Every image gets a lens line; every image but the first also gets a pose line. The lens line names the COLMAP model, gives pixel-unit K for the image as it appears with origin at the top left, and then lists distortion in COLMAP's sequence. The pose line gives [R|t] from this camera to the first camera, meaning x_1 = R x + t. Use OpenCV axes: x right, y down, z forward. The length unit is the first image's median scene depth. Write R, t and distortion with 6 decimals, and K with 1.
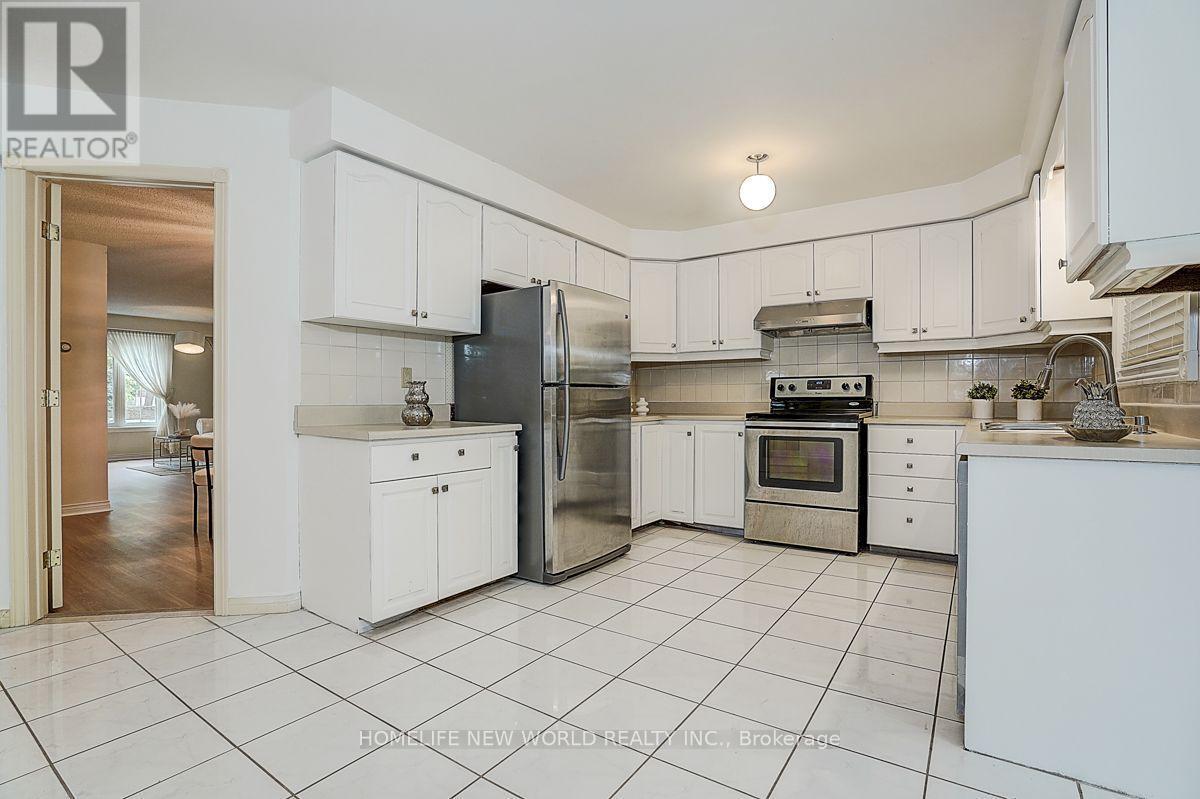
lens RADIAL K [[564.0, 0, 606.7], [0, 564.0, 403.6], [0, 0, 1]] dist [-0.030625, 0.000270]
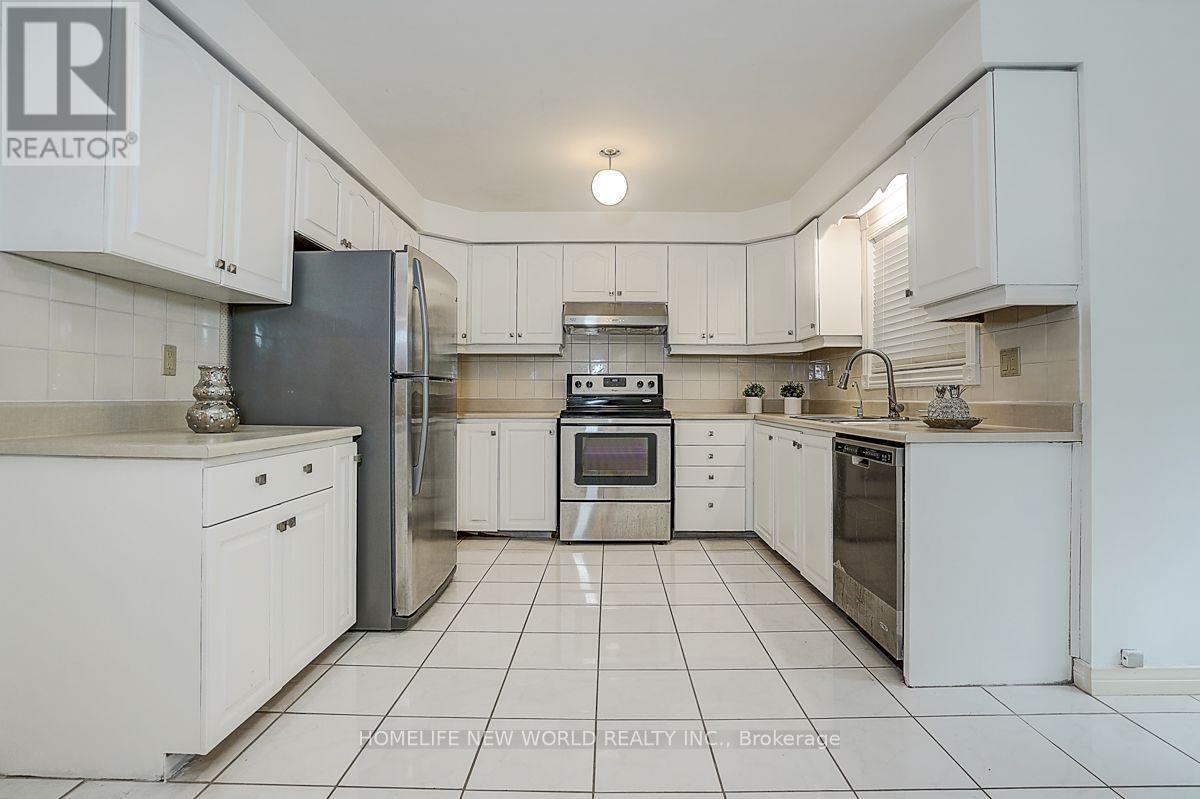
lens RADIAL K [[570.1, 0, 601.2], [0, 570.1, 385.5], [0, 0, 1]] dist [-0.066855, 0.000190]
pose [[0.836442, 0.015766, 0.547828, -0.253807], [-0.001976, 0.999666, -0.025753, -0.000275], [-0.548051, 0.020458, 0.836194, 0.159435]]
